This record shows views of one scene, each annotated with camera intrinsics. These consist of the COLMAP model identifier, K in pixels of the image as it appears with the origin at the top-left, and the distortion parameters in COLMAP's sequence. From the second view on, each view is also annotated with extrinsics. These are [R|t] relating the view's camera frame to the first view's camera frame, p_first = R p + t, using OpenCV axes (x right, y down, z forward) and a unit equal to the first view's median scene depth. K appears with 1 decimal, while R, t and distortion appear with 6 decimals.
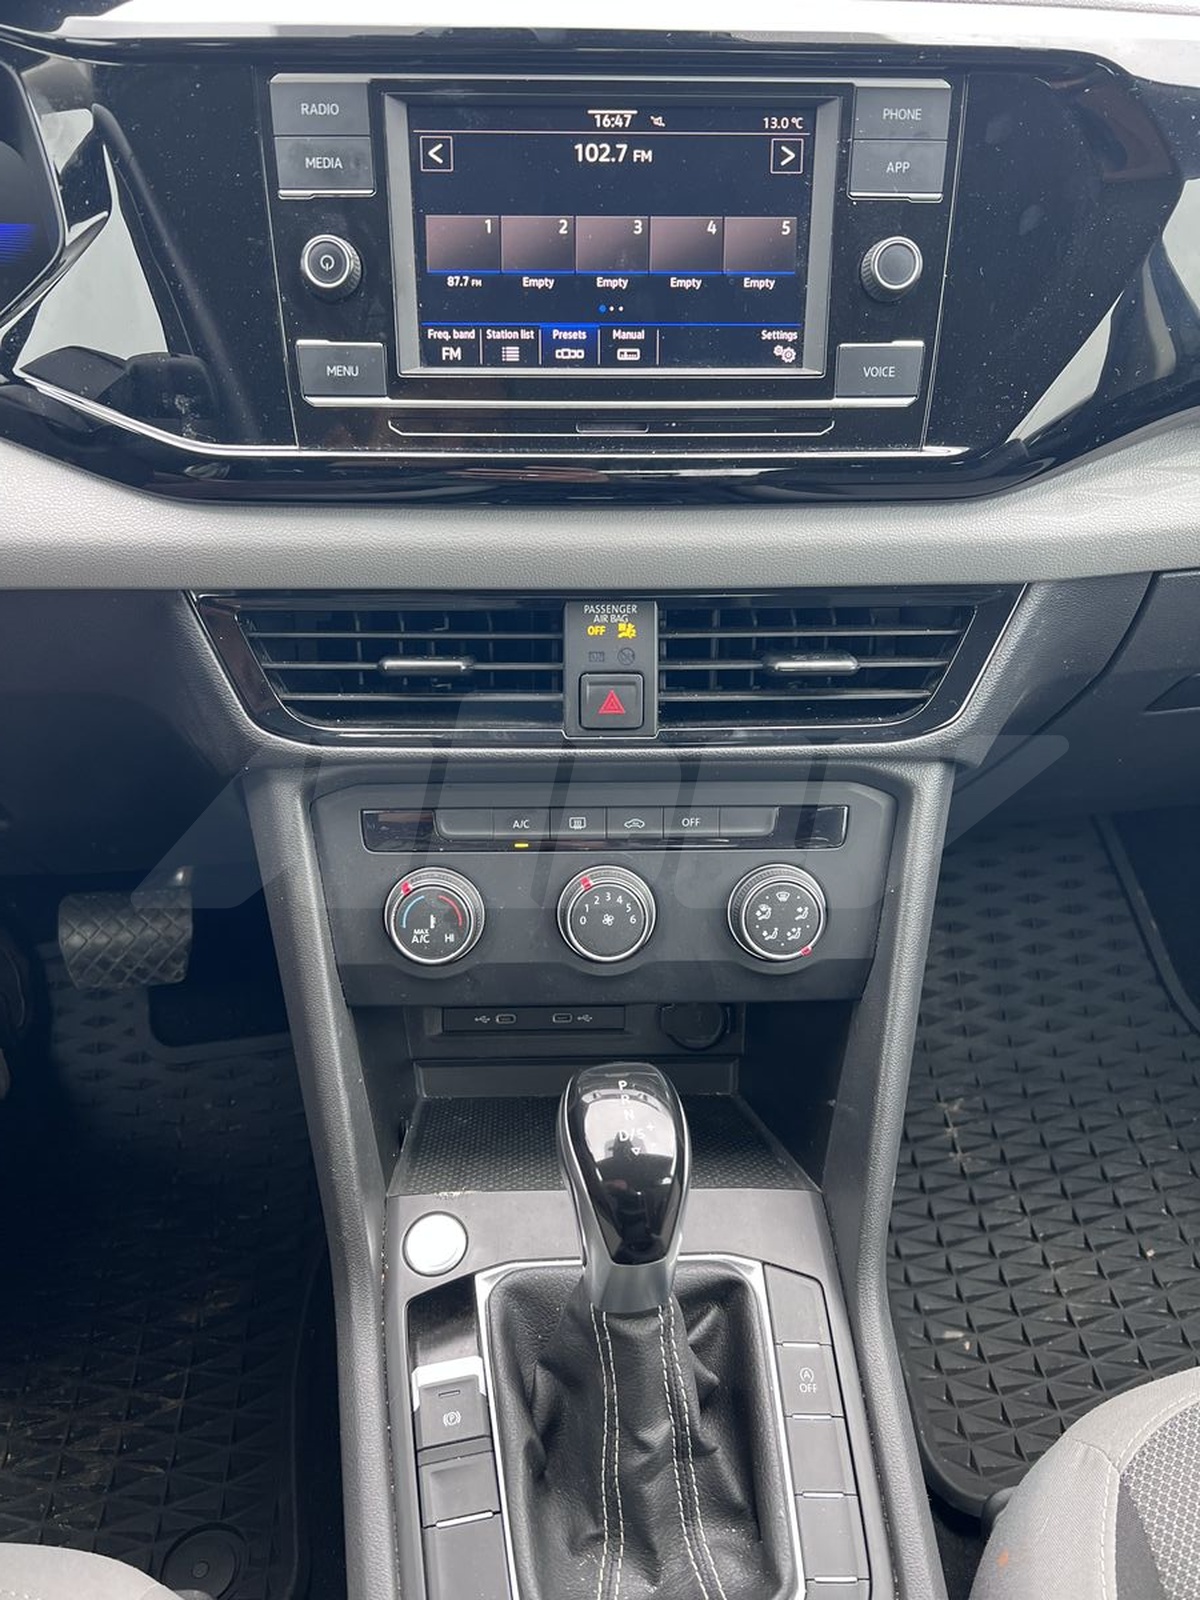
lens RADIAL K [[1207.1, 0, 601.8], [0, 1207.1, 823.6], [0, 0, 1]] dist [0.007122, -0.004325]
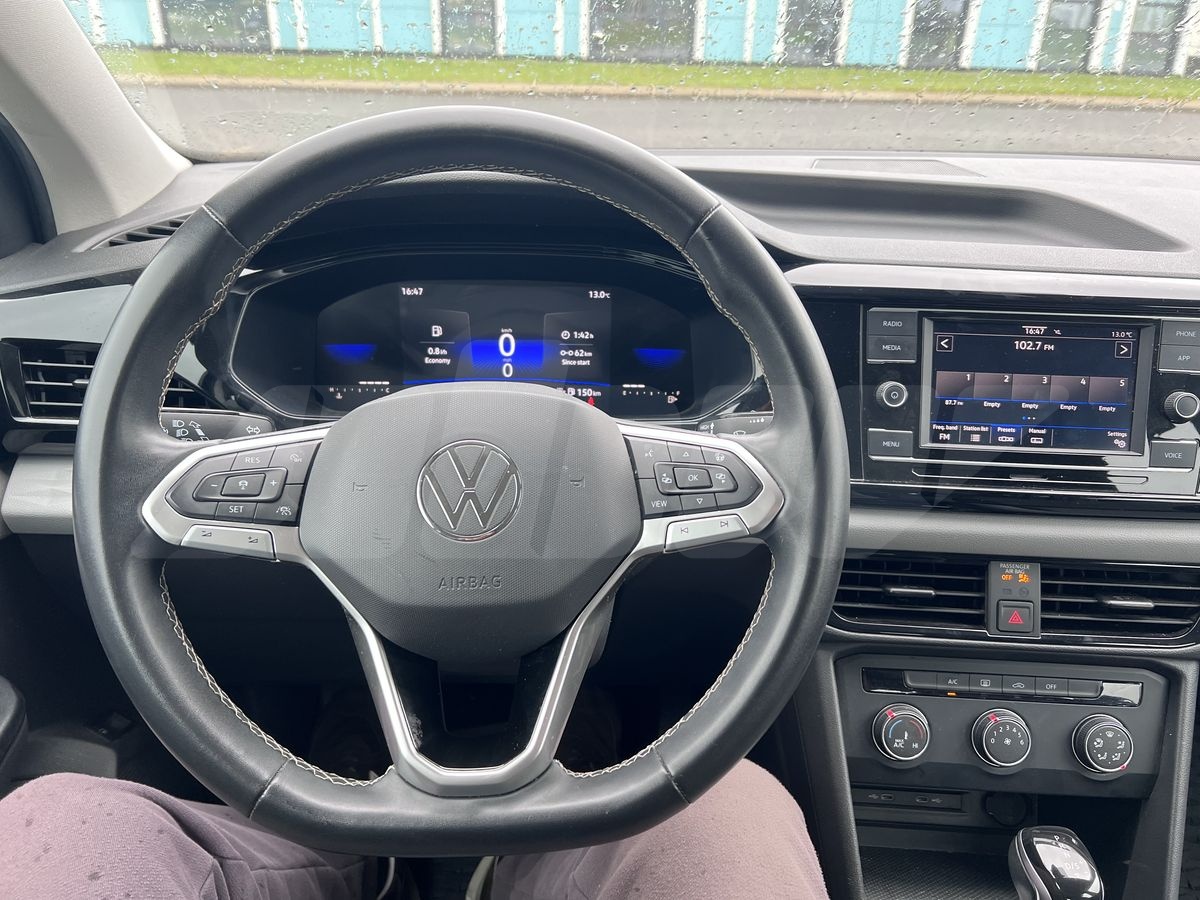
lens RADIAL K [[905.3, 0, 593.2], [0, 905.3, 451.2], [0, 0, 1]] dist [0.007122, -0.004325]
pose [[0.996315, 0.044963, -0.073045, -0.582047], [-0.058417, 0.979260, -0.194003, -0.047836], [0.062808, 0.197556, 0.978278, -0.465939]]
